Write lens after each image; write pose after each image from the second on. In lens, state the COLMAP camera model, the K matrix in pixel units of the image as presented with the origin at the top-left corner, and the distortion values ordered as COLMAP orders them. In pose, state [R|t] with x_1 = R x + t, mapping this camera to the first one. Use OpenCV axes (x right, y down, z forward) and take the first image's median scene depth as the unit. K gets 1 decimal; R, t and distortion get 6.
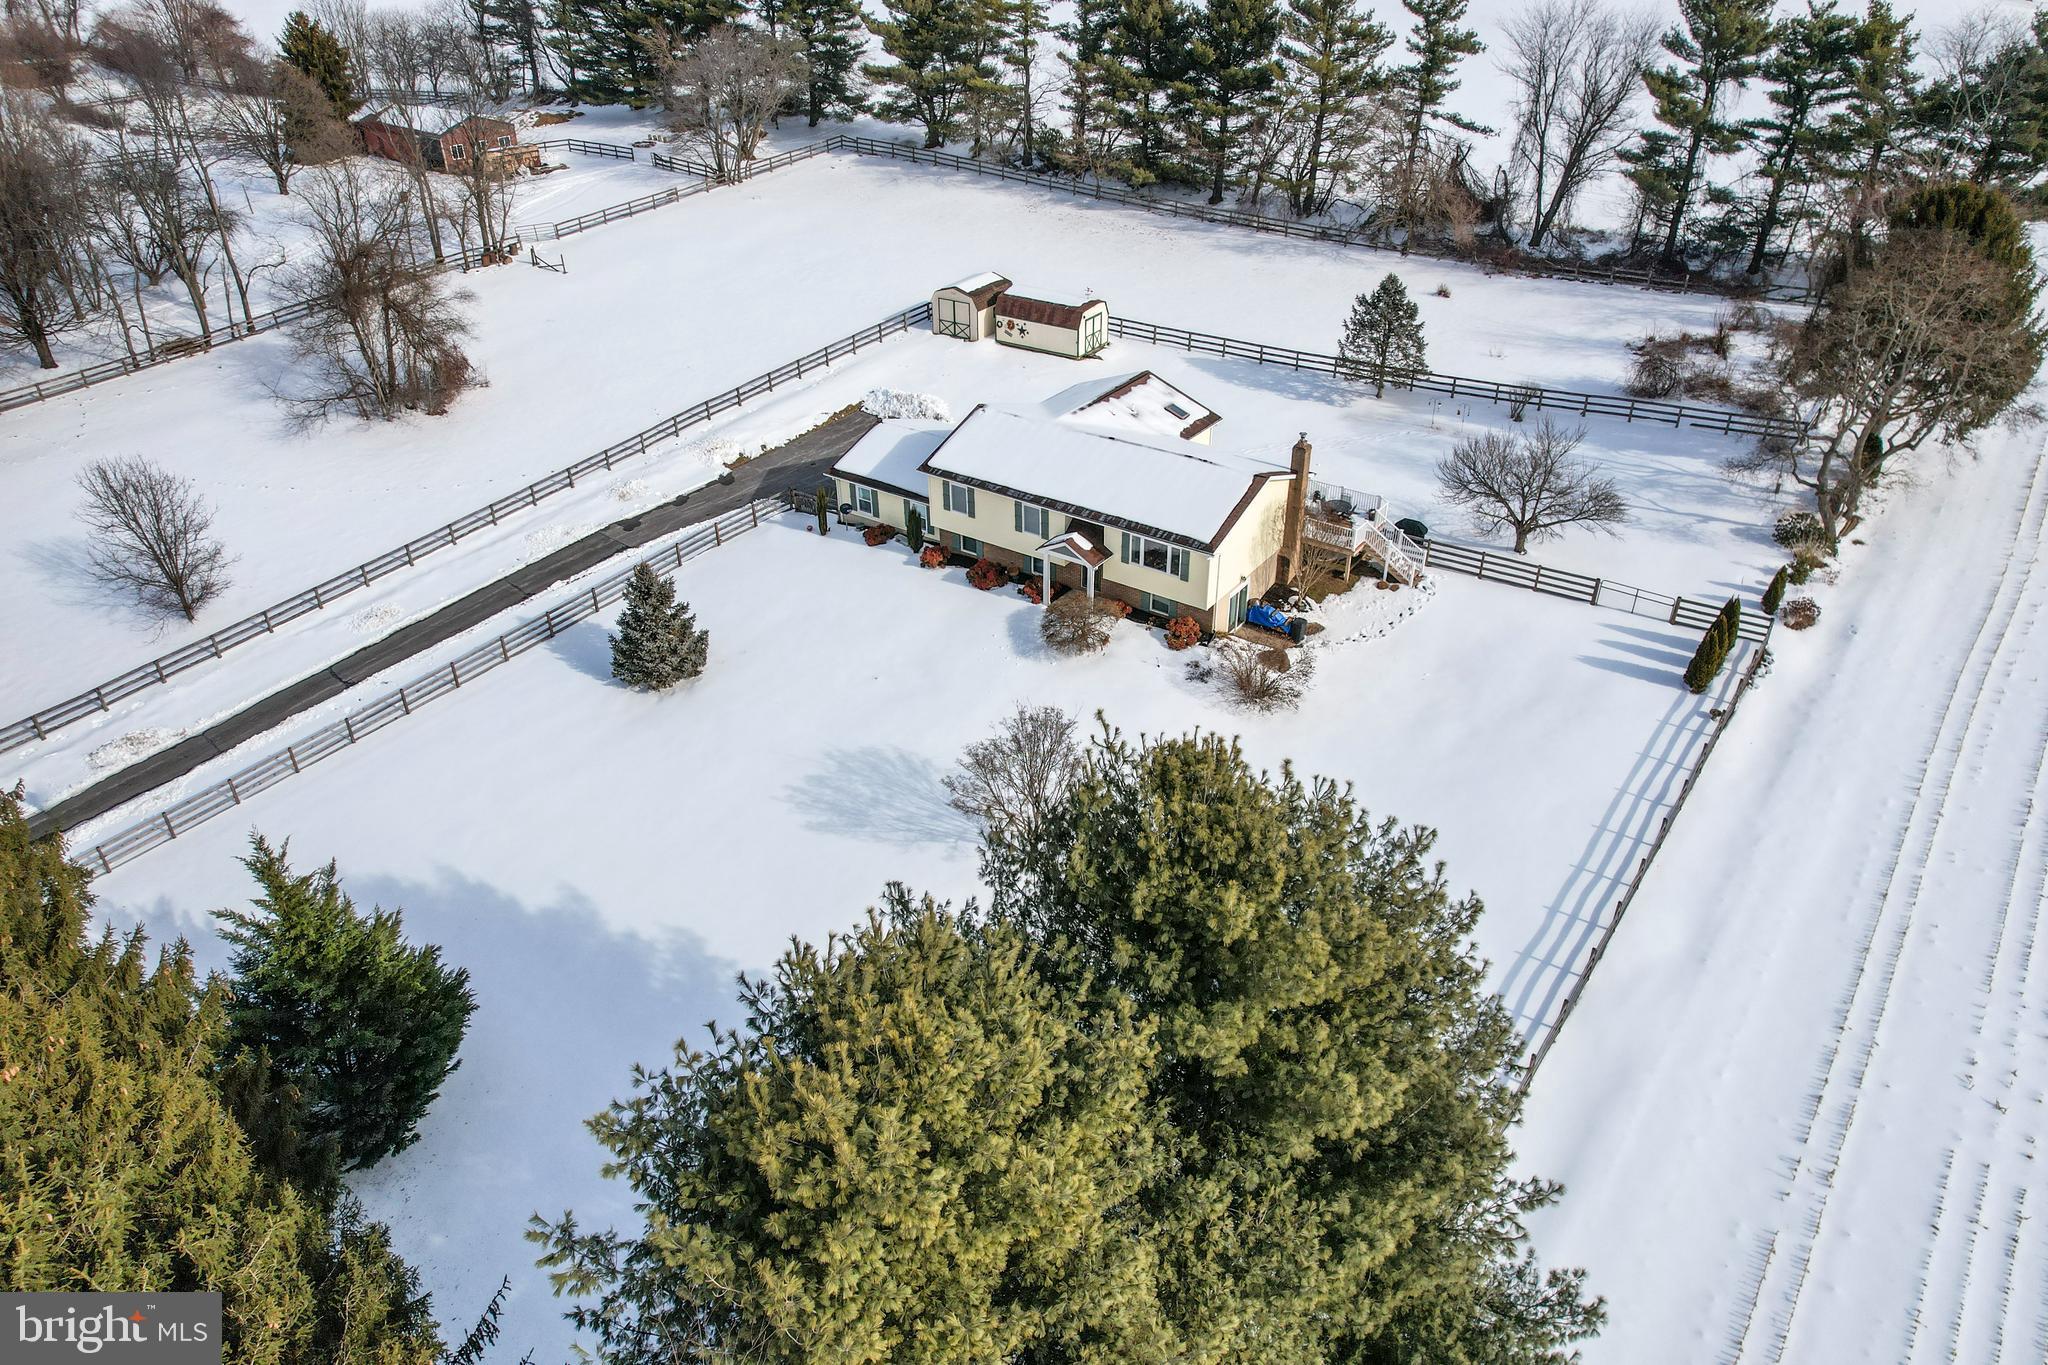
lens RADIAL K [[1349.4, 0, 1024.0], [0, 1349.4, 682.5], [0, 0, 1]] dist [-0.059705, 0.026542]
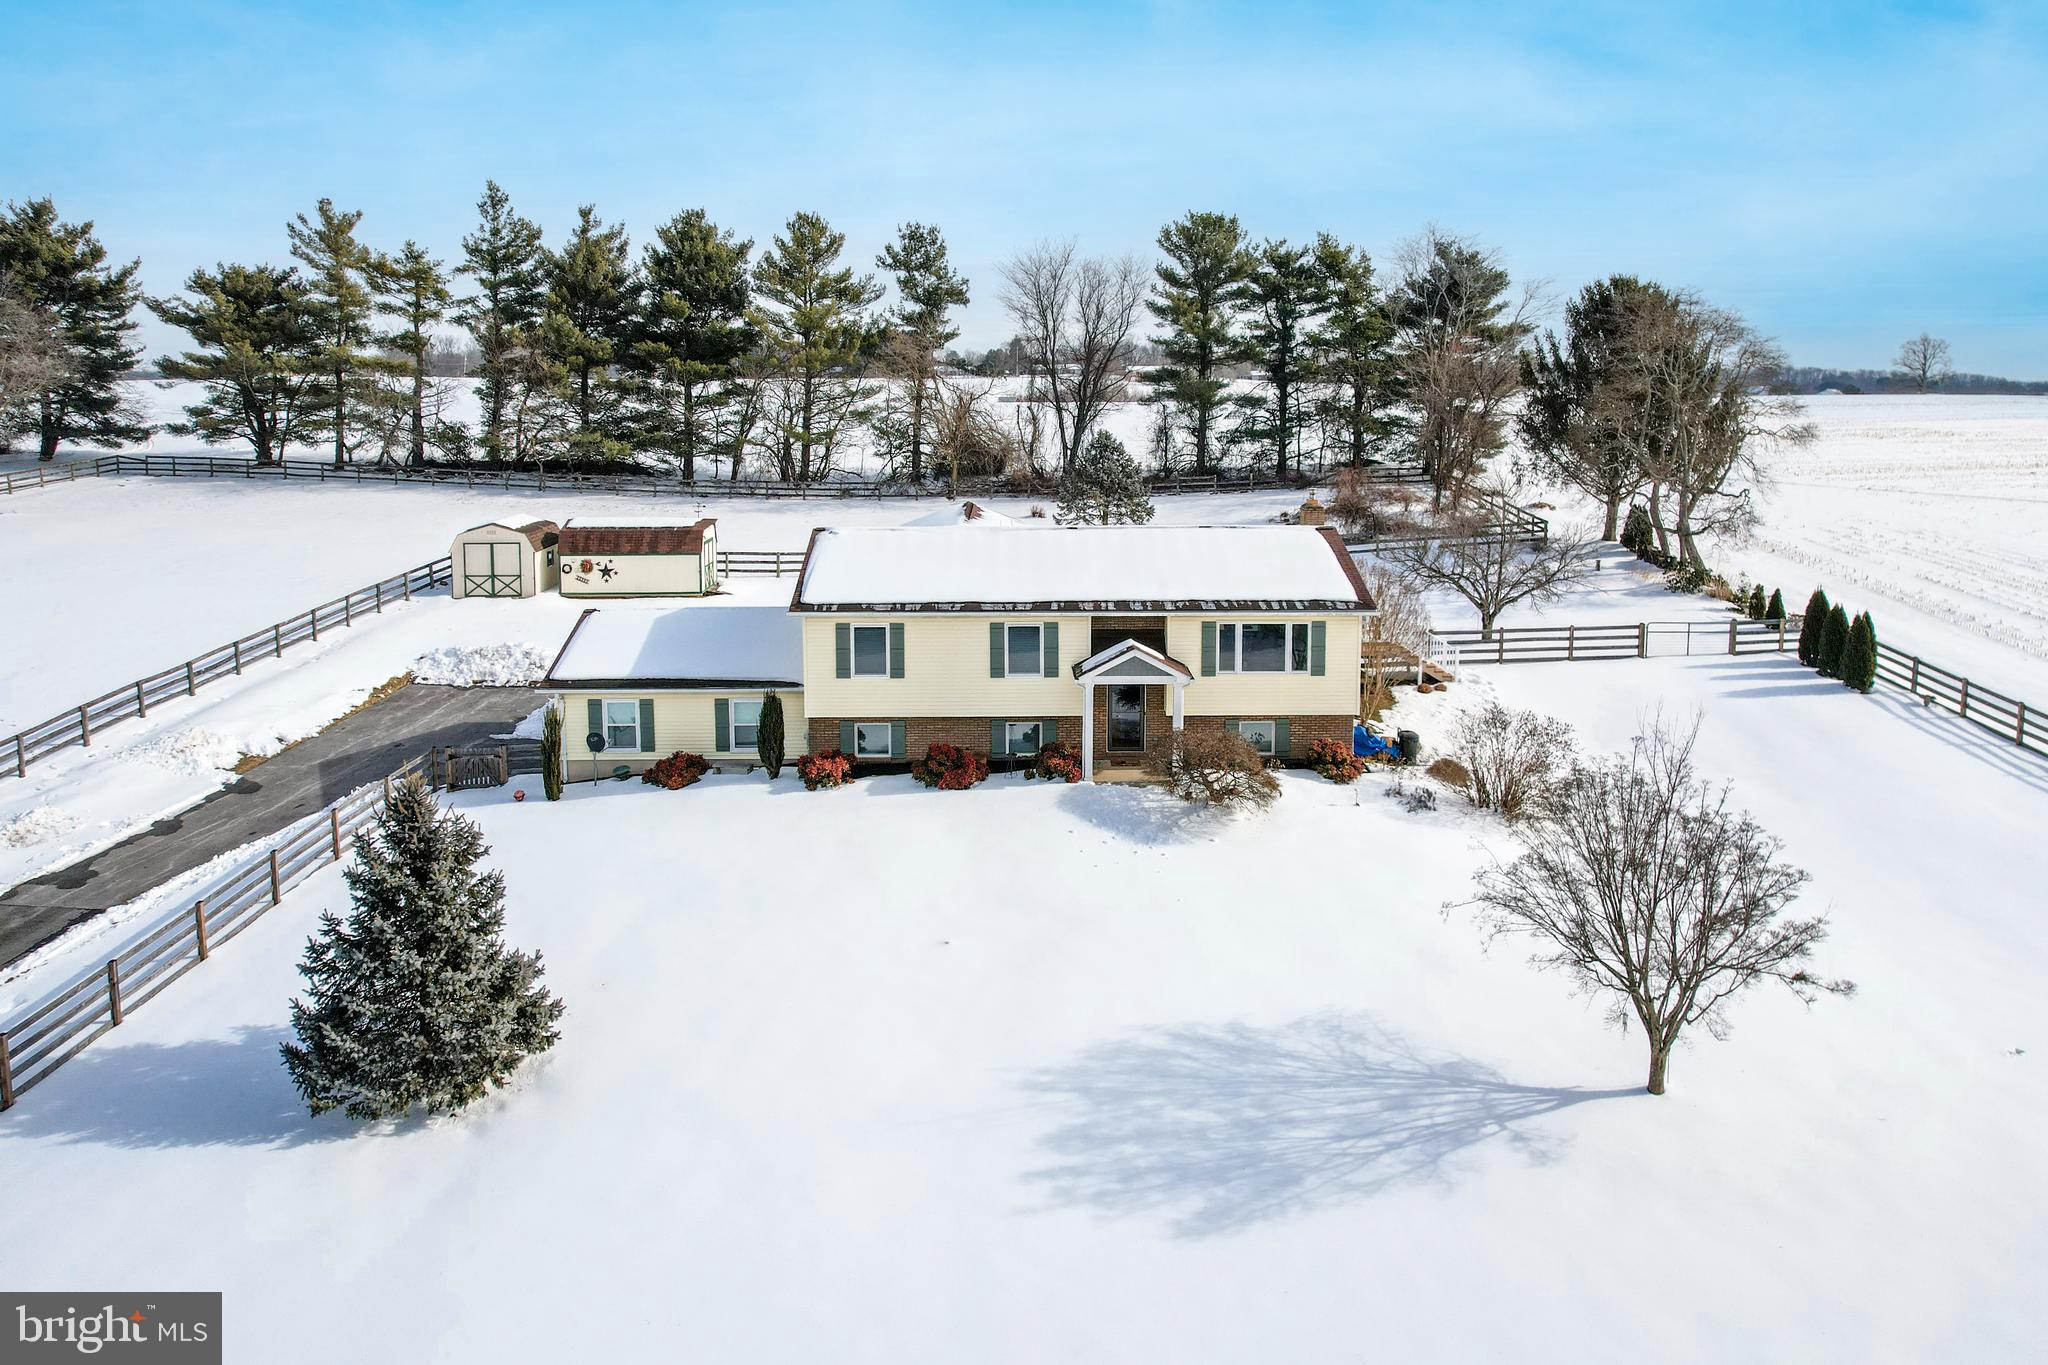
lens RADIAL K [[1368.5, 0, 1025.1], [0, 1368.5, 499.0], [0, 0, 1]] dist [-0.041207, -0.000273]
pose [[0.813671, -0.042693, 0.579756, -0.266068], [0.304769, 0.880584, -0.362888, 0.031070], [-0.495031, 0.471963, 0.729517, 0.412377]]
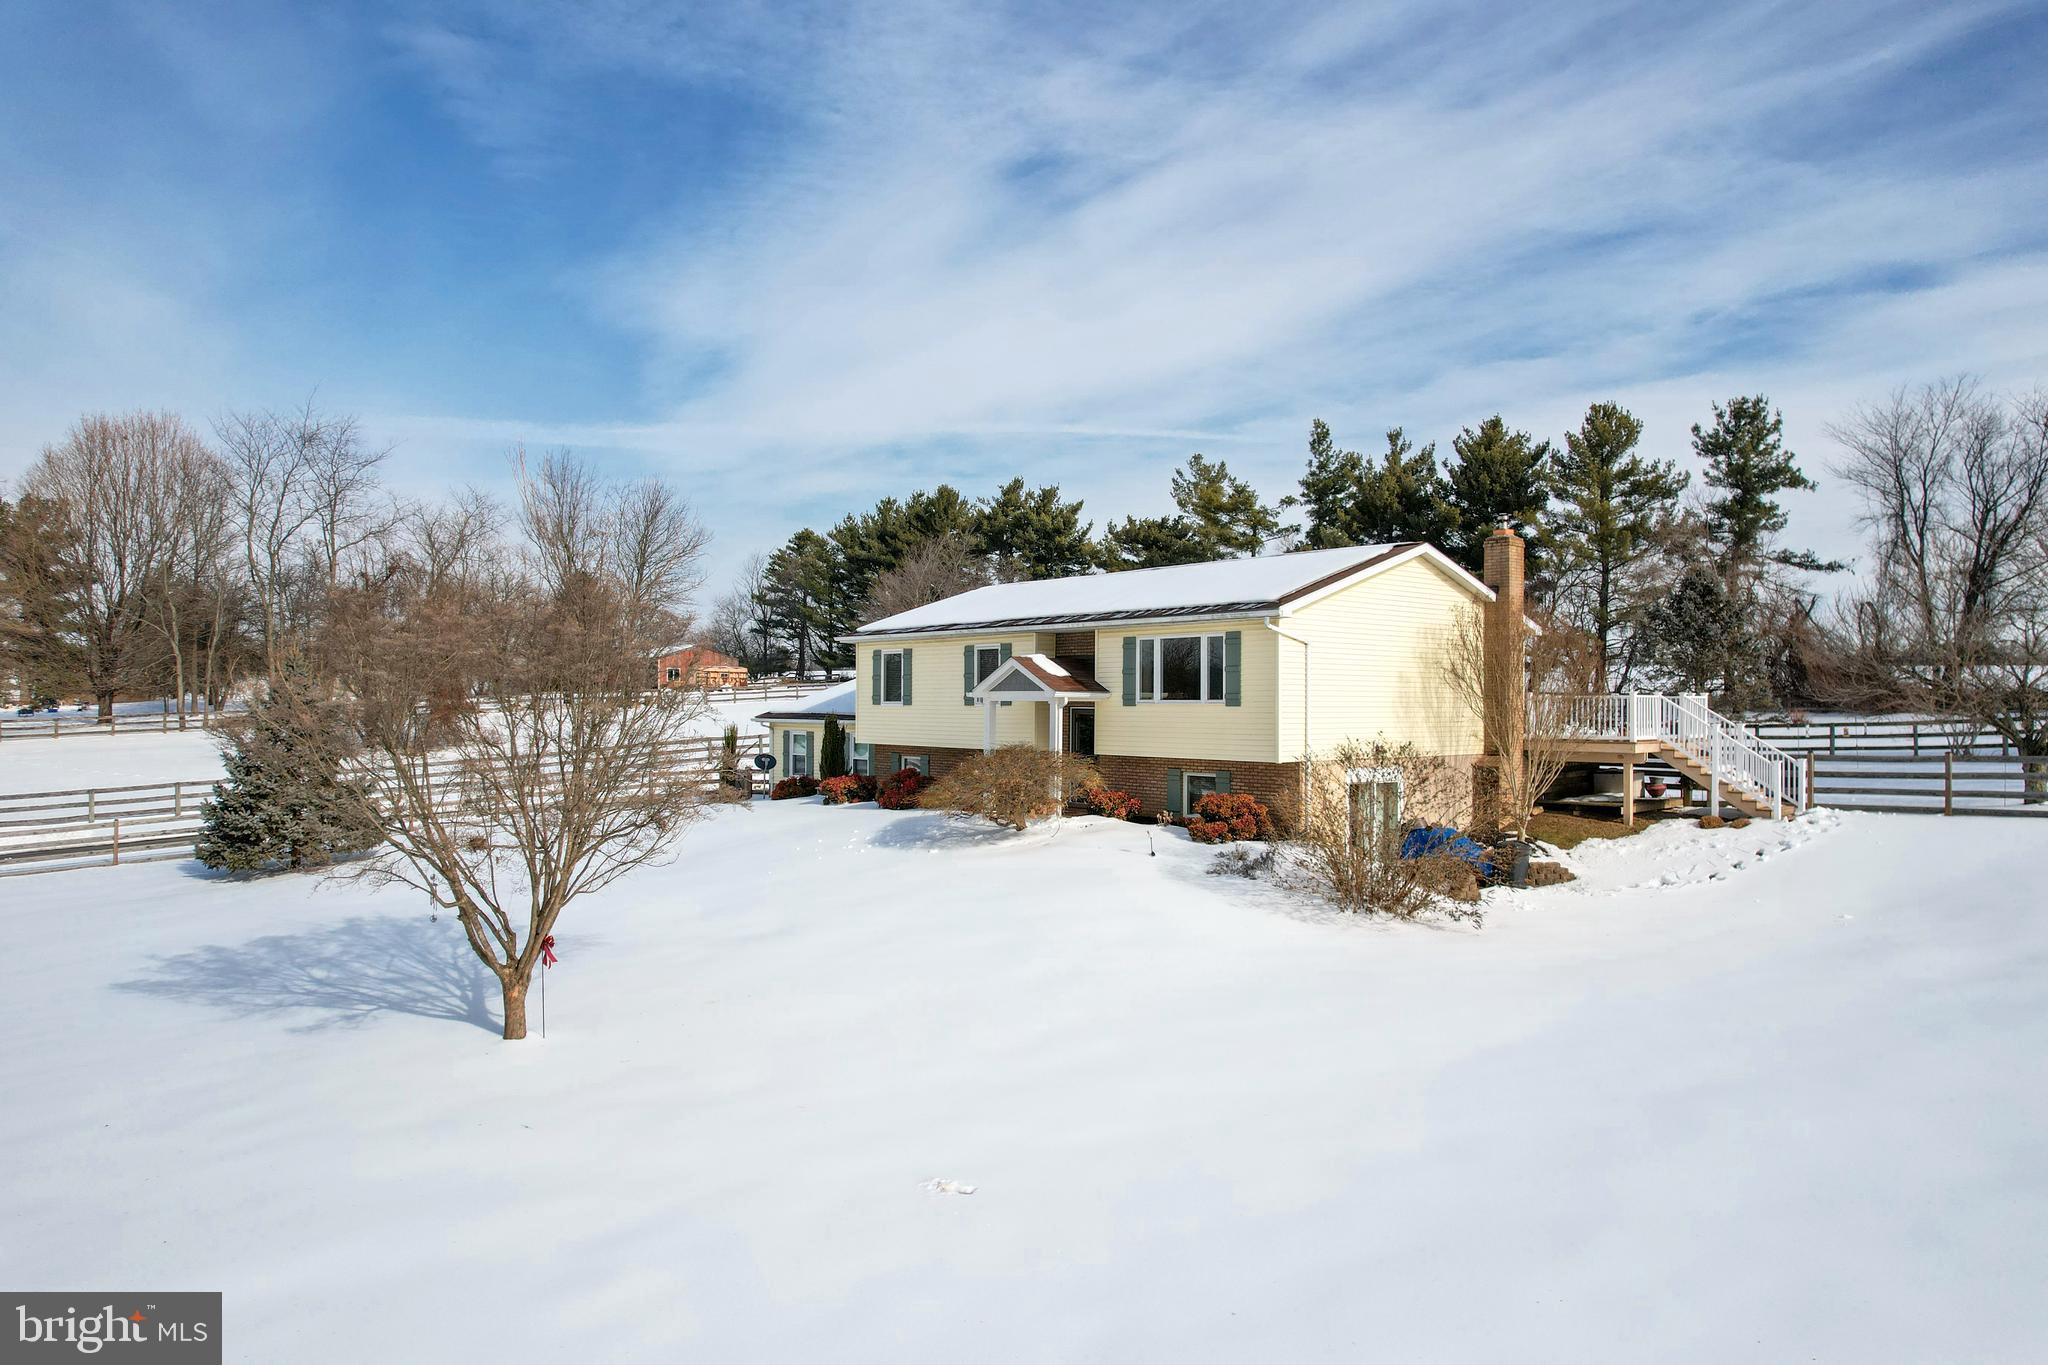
lens RADIAL K [[1316.8, 0, 1026.4], [0, 1316.8, 679.8], [0, 0, 1]] dist [-0.082169, 0.079597]
pose [[0.965953, 0.010524, -0.258503, 0.122951], [-0.150770, 0.834870, -0.529396, 0.124064], [0.210245, 0.550346, 0.808033, 0.449986]]
